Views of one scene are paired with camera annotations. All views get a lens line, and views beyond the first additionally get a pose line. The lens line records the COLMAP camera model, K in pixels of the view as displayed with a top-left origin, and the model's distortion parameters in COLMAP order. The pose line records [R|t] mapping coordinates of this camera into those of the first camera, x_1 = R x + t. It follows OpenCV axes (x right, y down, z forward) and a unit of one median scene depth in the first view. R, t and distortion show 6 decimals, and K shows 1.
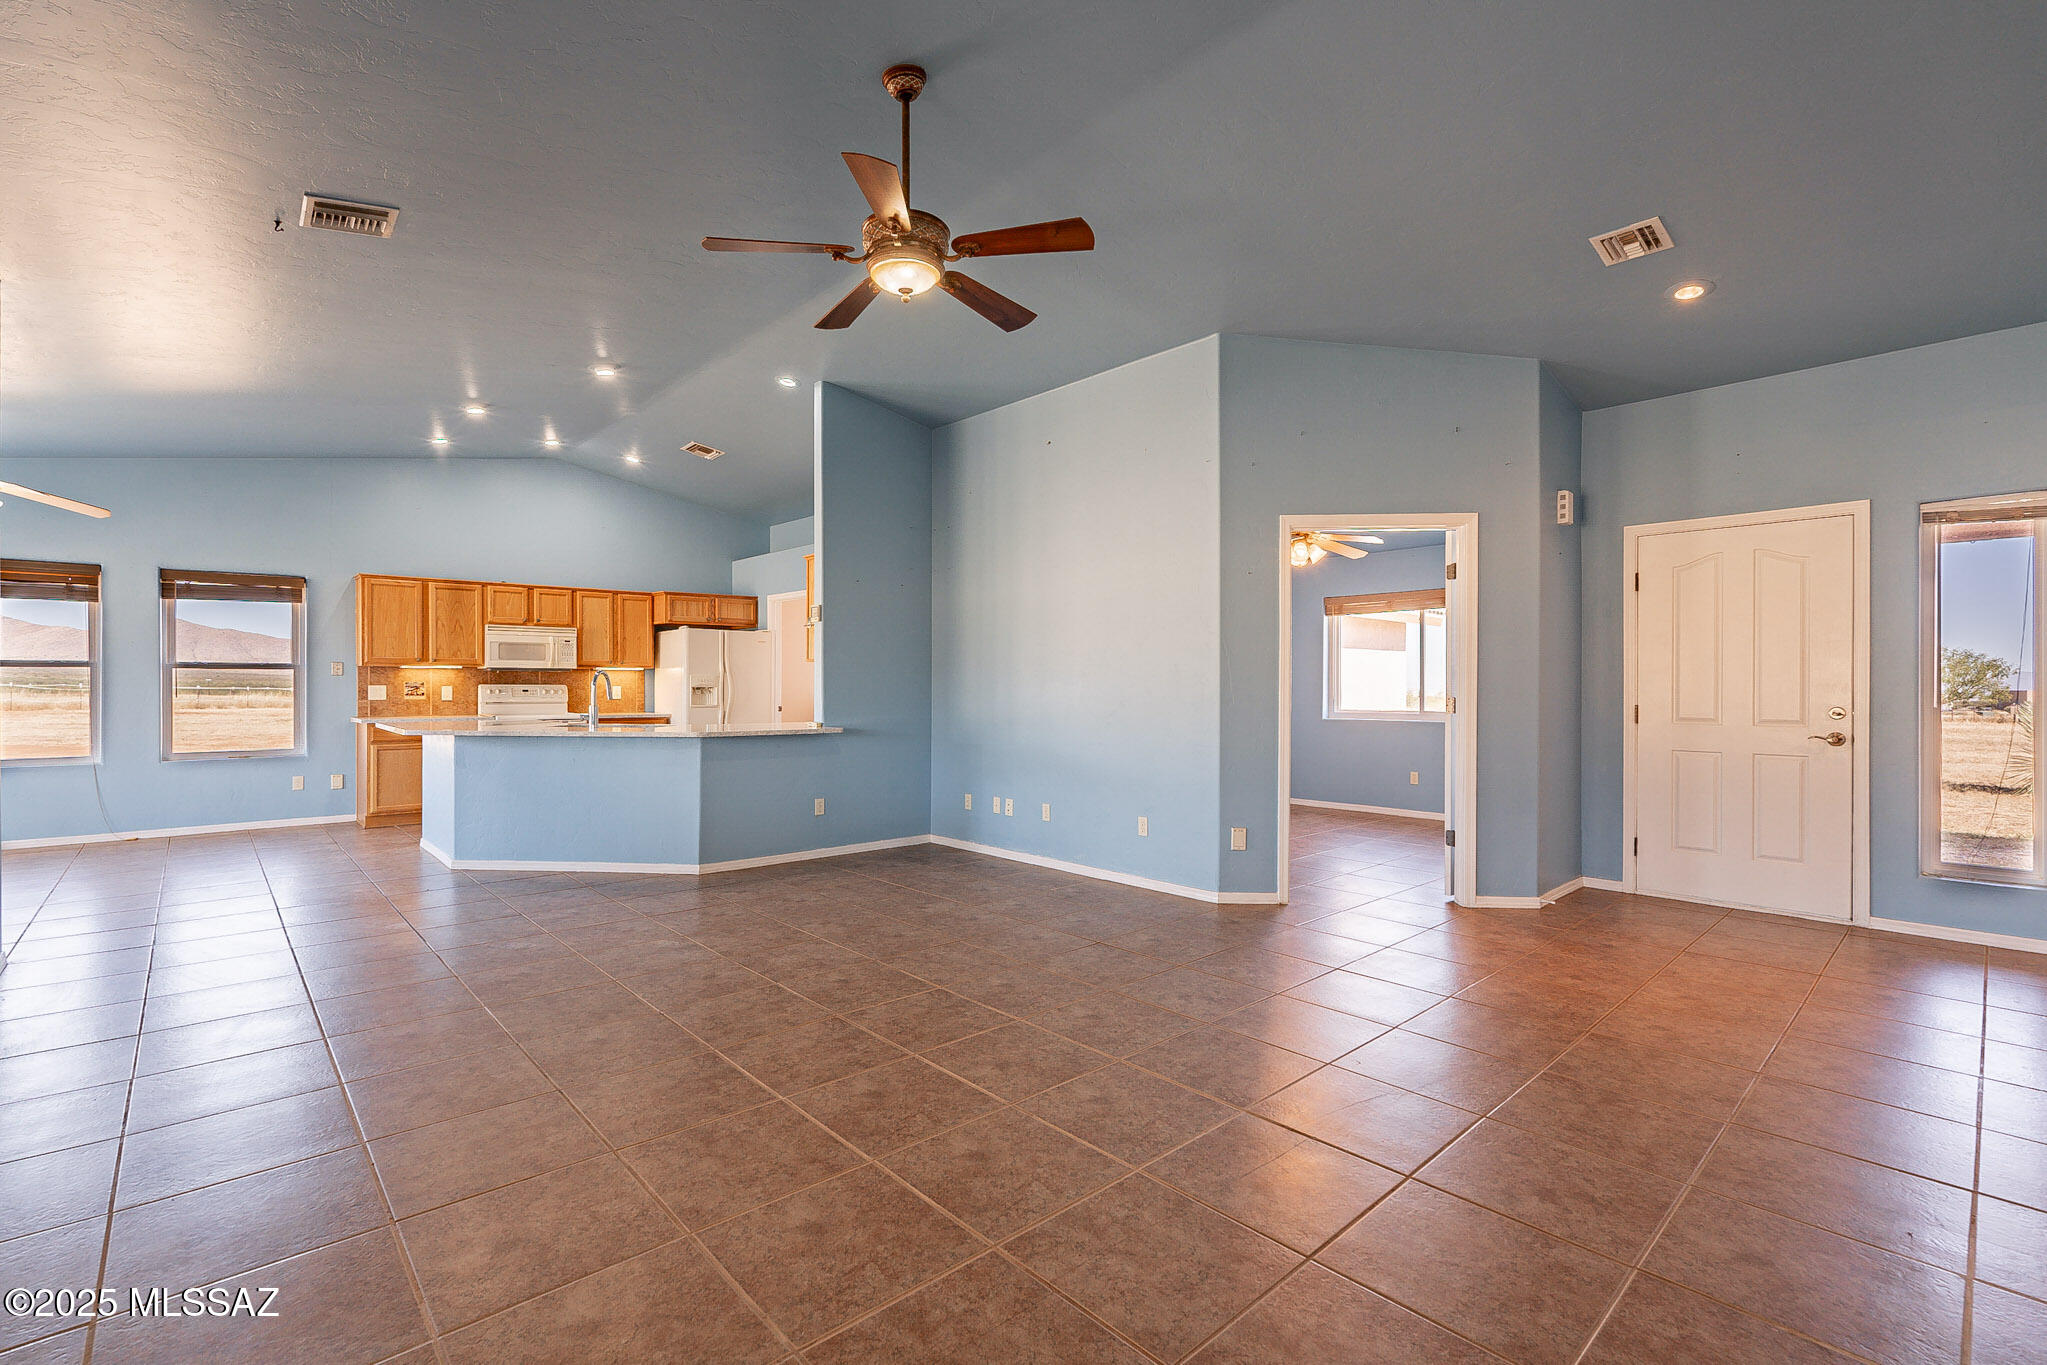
lens RADIAL K [[905.9, 0, 1014.8], [0, 905.9, 686.7], [0, 0, 1]] dist [-0.001625, 0.000141]
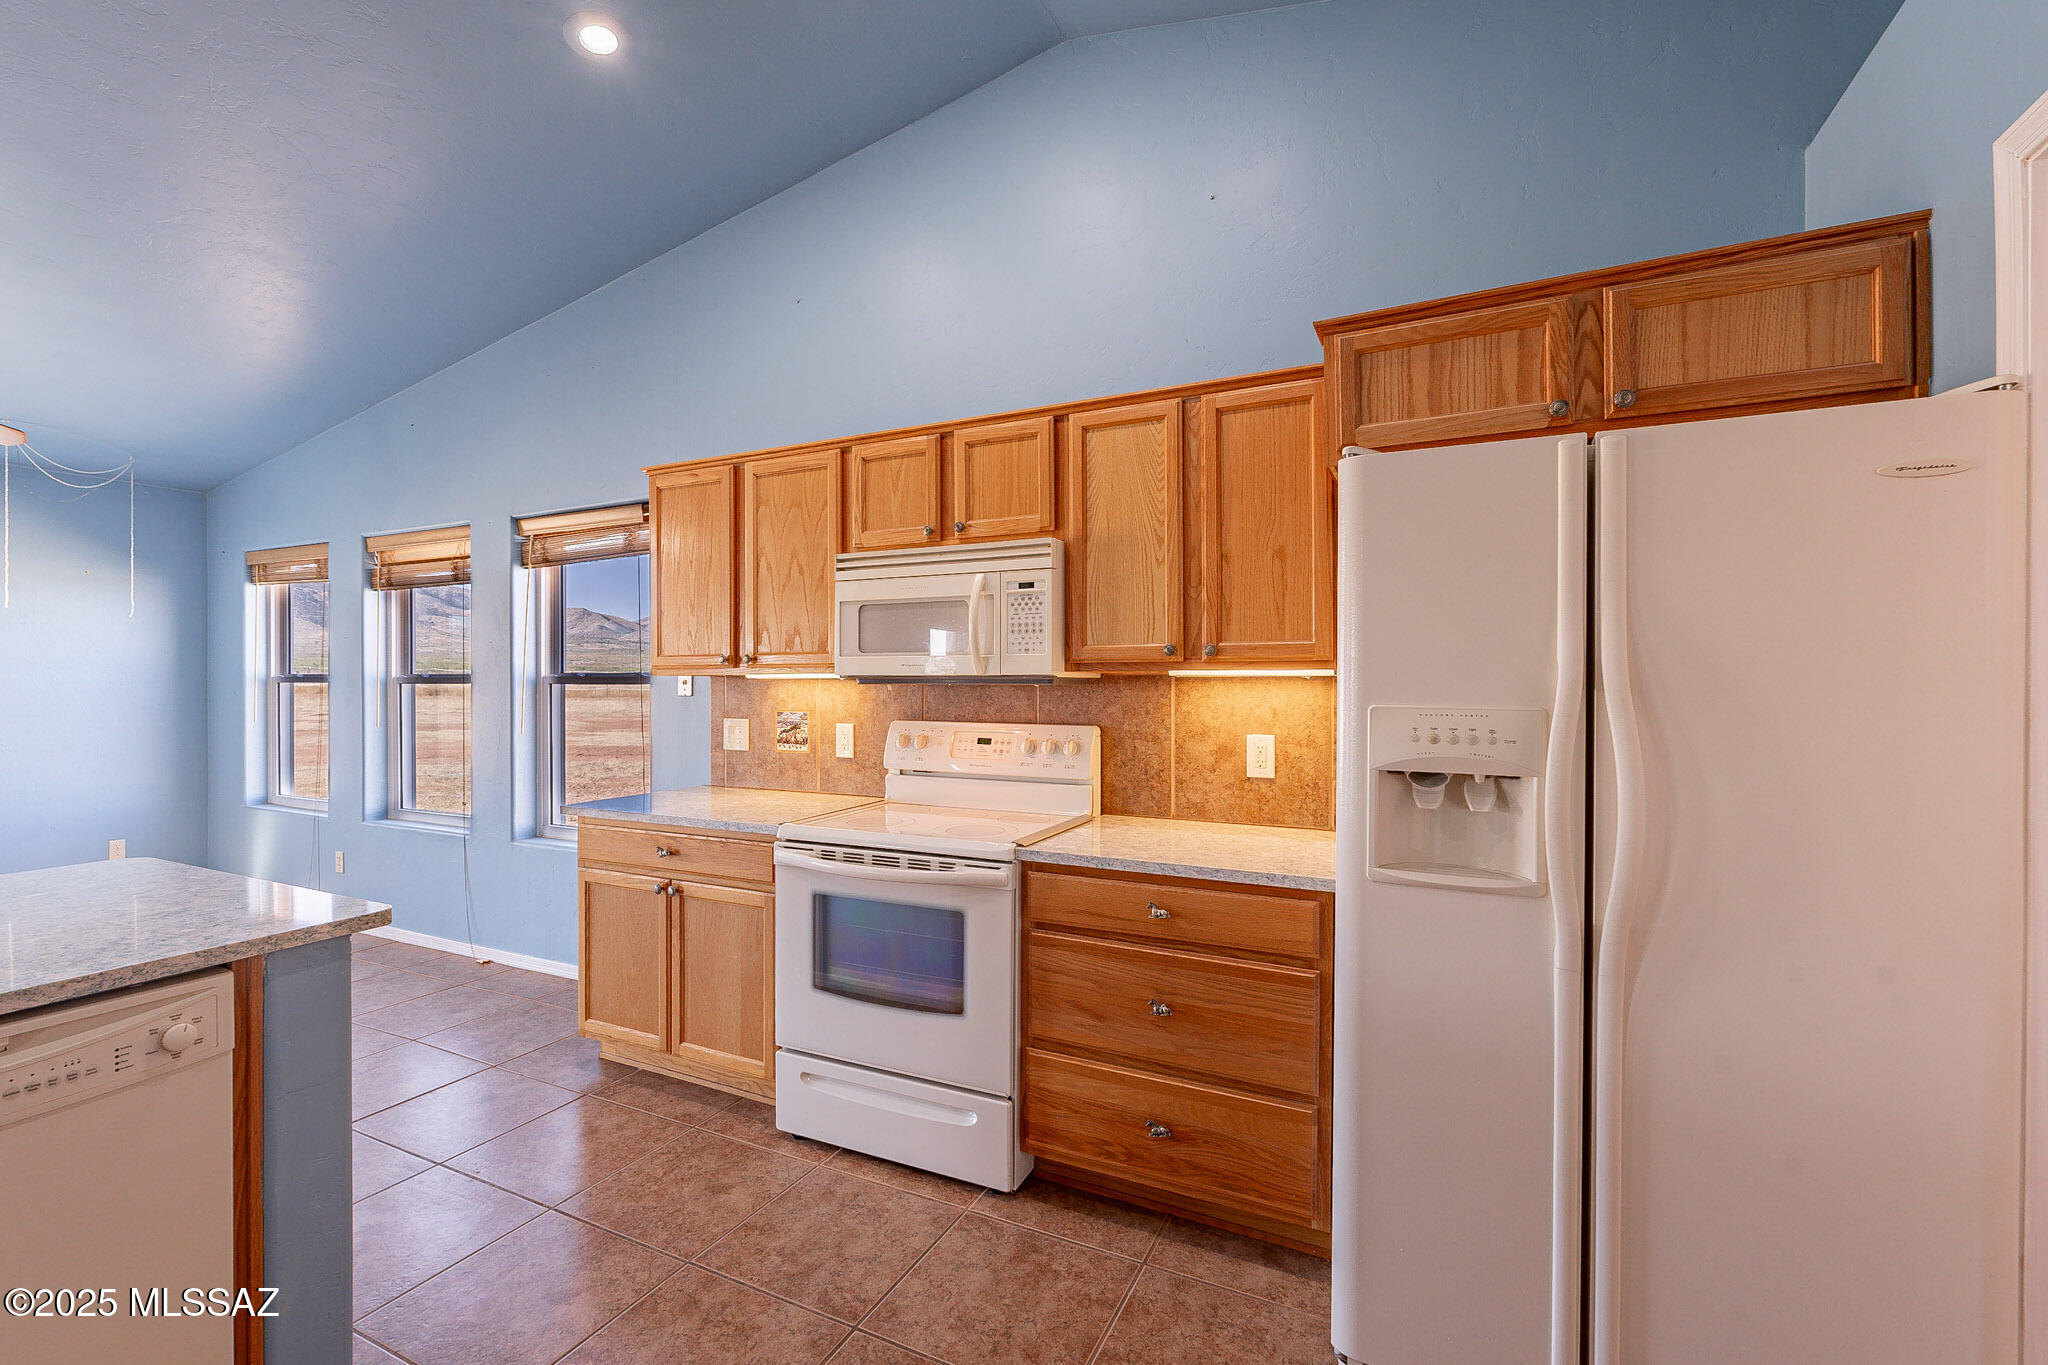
lens RADIAL K [[906.3, 0, 1015.3], [0, 906.3, 686.7], [0, 0, 1]] dist [-0.001625, 0.000141]
pose [[0.364977, 0.004330, -0.931007, -0.259818], [-0.000334, 0.999990, 0.004520, -0.021701], [0.931017, -0.001338, 0.364974, 1.069490]]
